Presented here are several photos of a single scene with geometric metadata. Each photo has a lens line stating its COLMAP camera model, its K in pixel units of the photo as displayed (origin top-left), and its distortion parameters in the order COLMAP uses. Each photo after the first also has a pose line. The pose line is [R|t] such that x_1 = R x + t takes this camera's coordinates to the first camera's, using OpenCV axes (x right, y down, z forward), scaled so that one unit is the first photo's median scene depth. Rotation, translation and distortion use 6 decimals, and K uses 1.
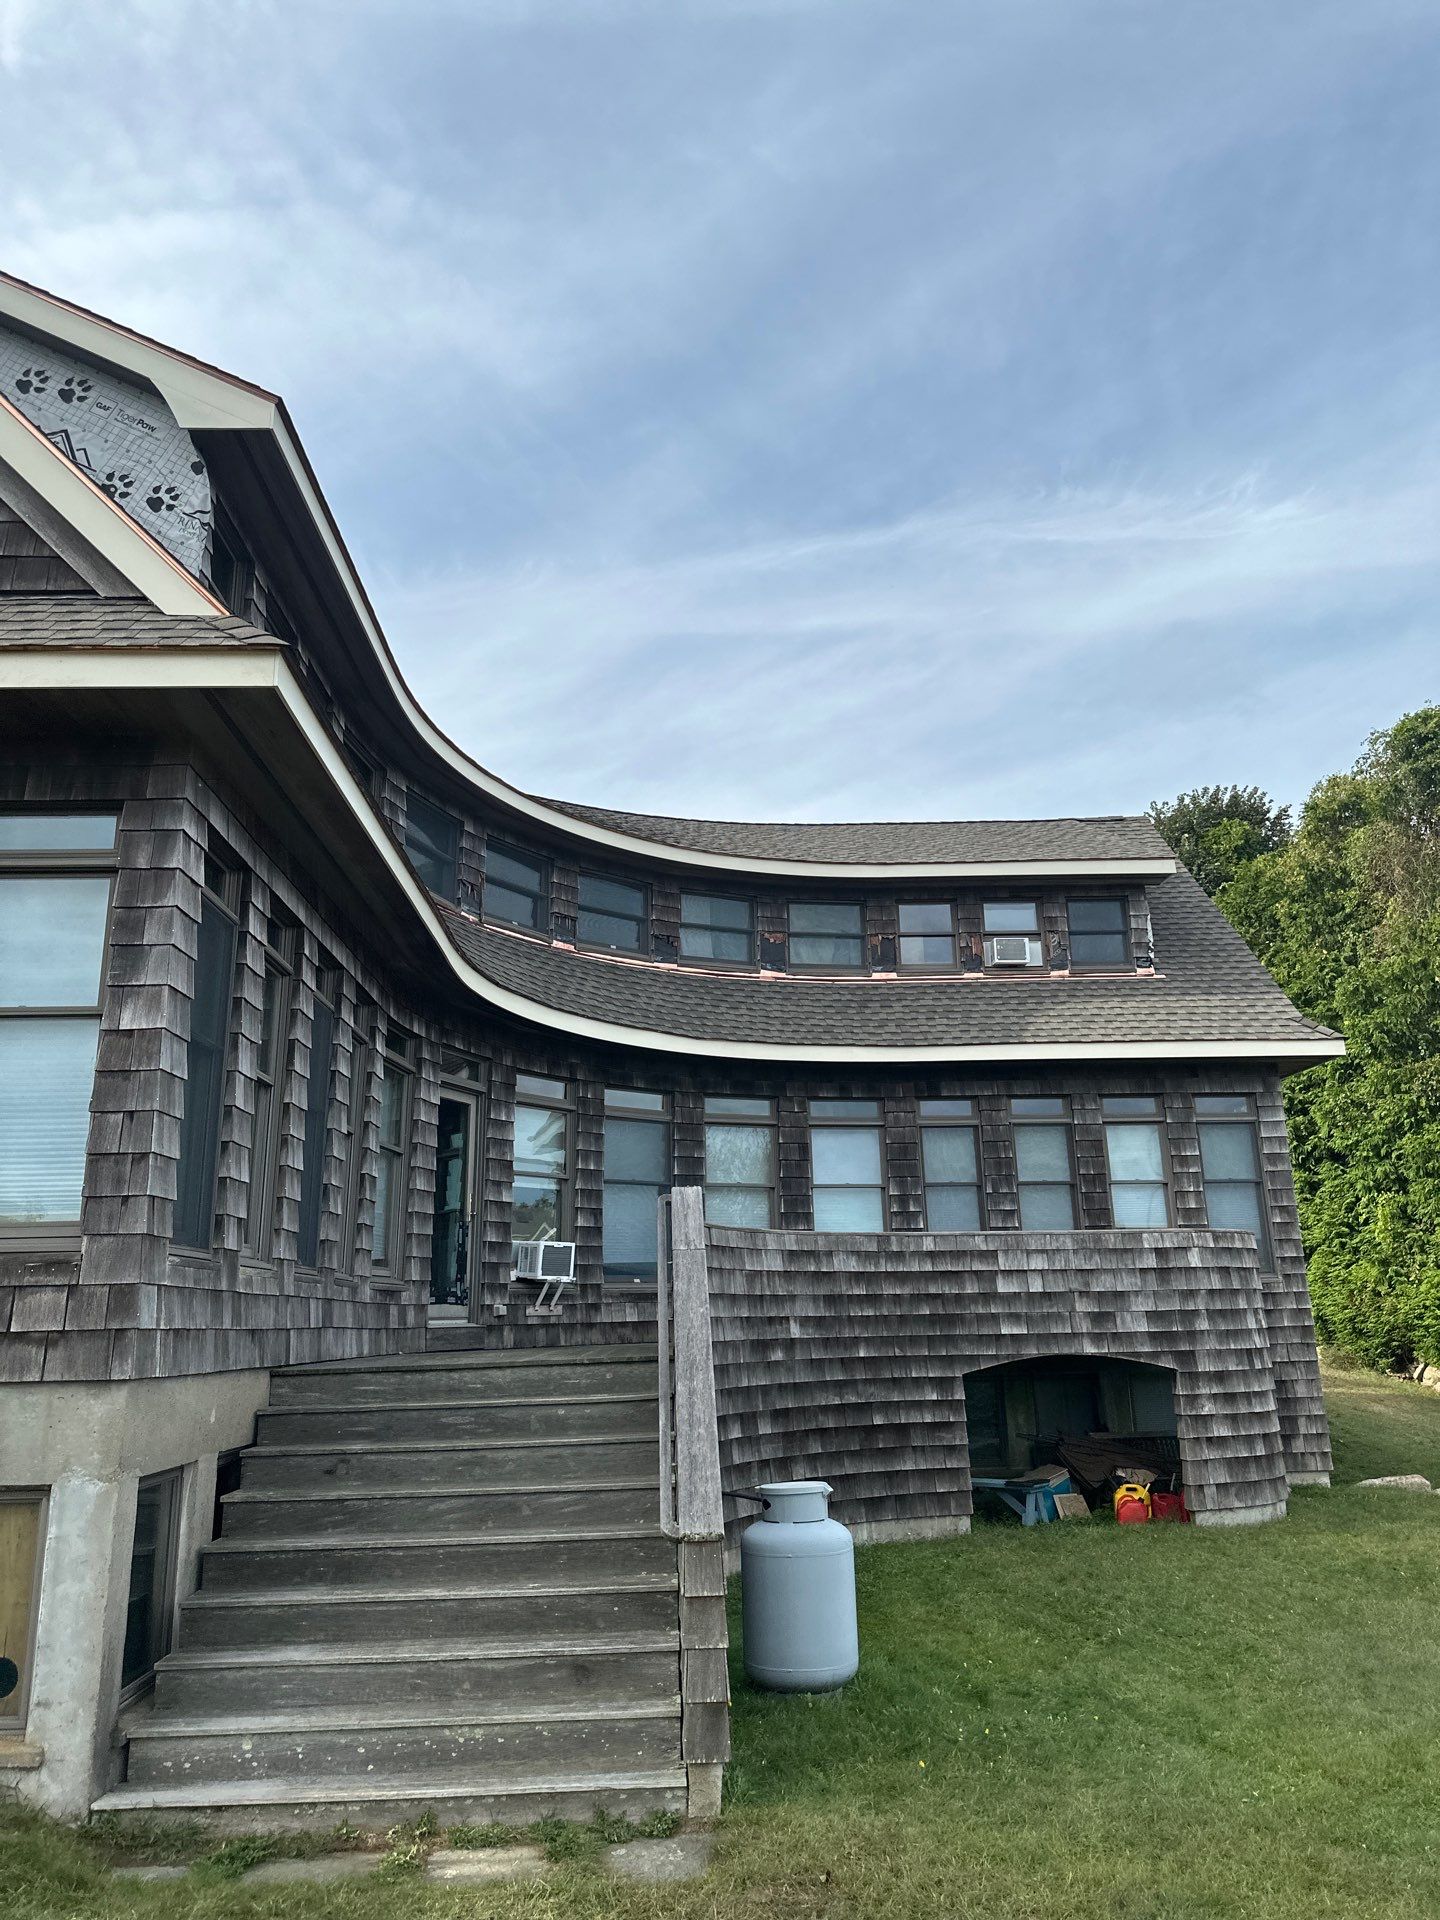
lens RADIAL K [[1353.7, 0, 697.3], [0, 1353.7, 960.6], [0, 0, 1]] dist [0.162643, -0.354139]
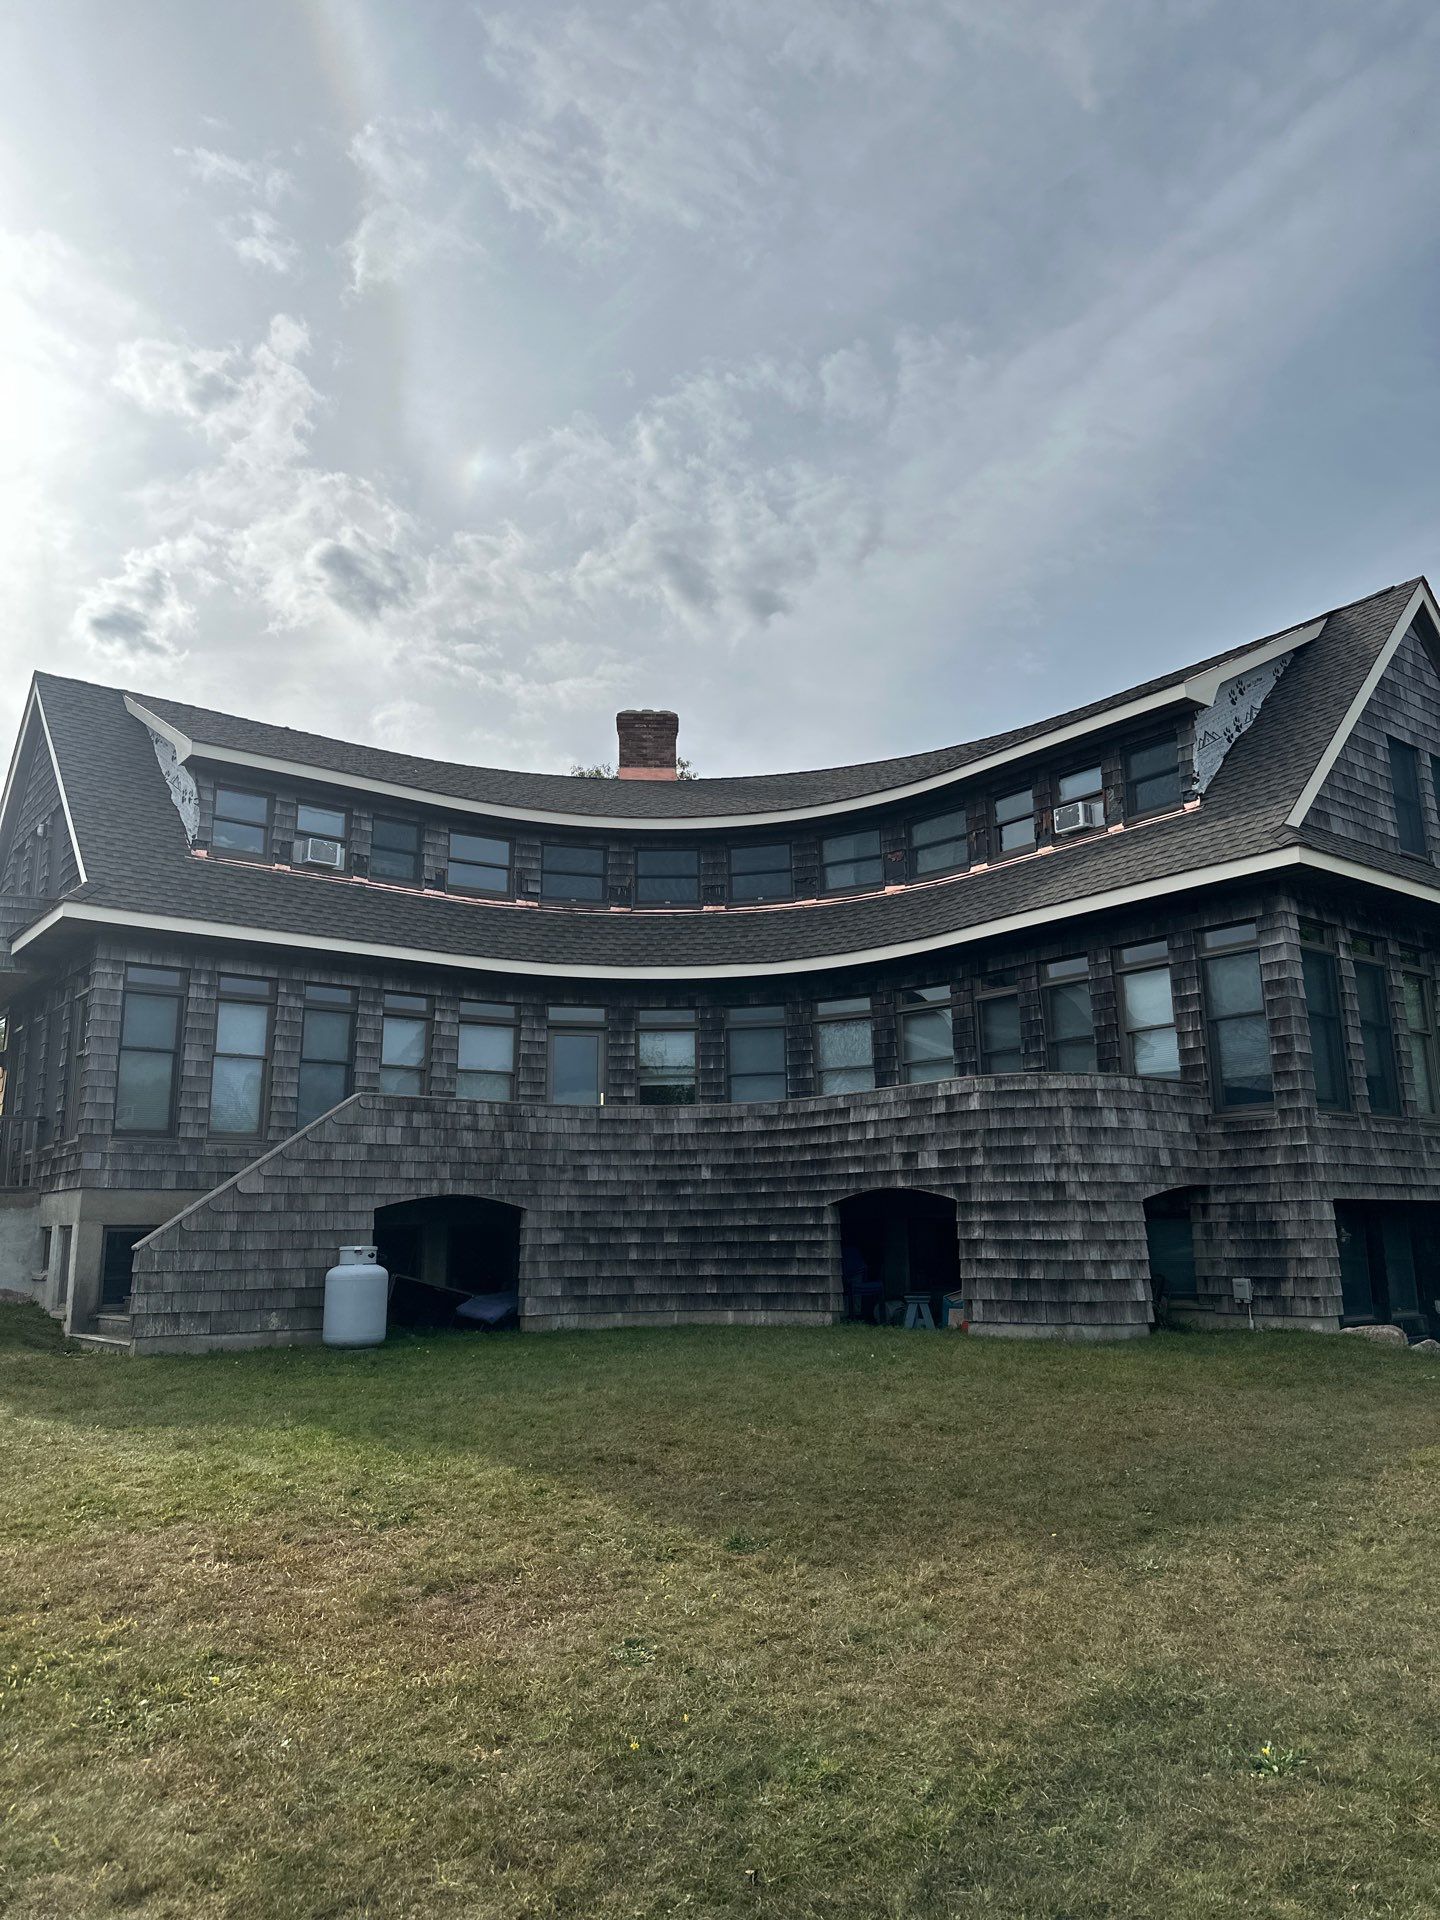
lens RADIAL K [[1338.7, 0, 712.7], [0, 1338.7, 990.9], [0, 0, 1]] dist [0.080926, -0.101578]
pose [[0.580622, -0.129939, -0.803738, 1.135002], [0.207999, 0.978097, -0.007869, 0.094278], [0.787156, -0.162608, 0.594932, 0.208753]]
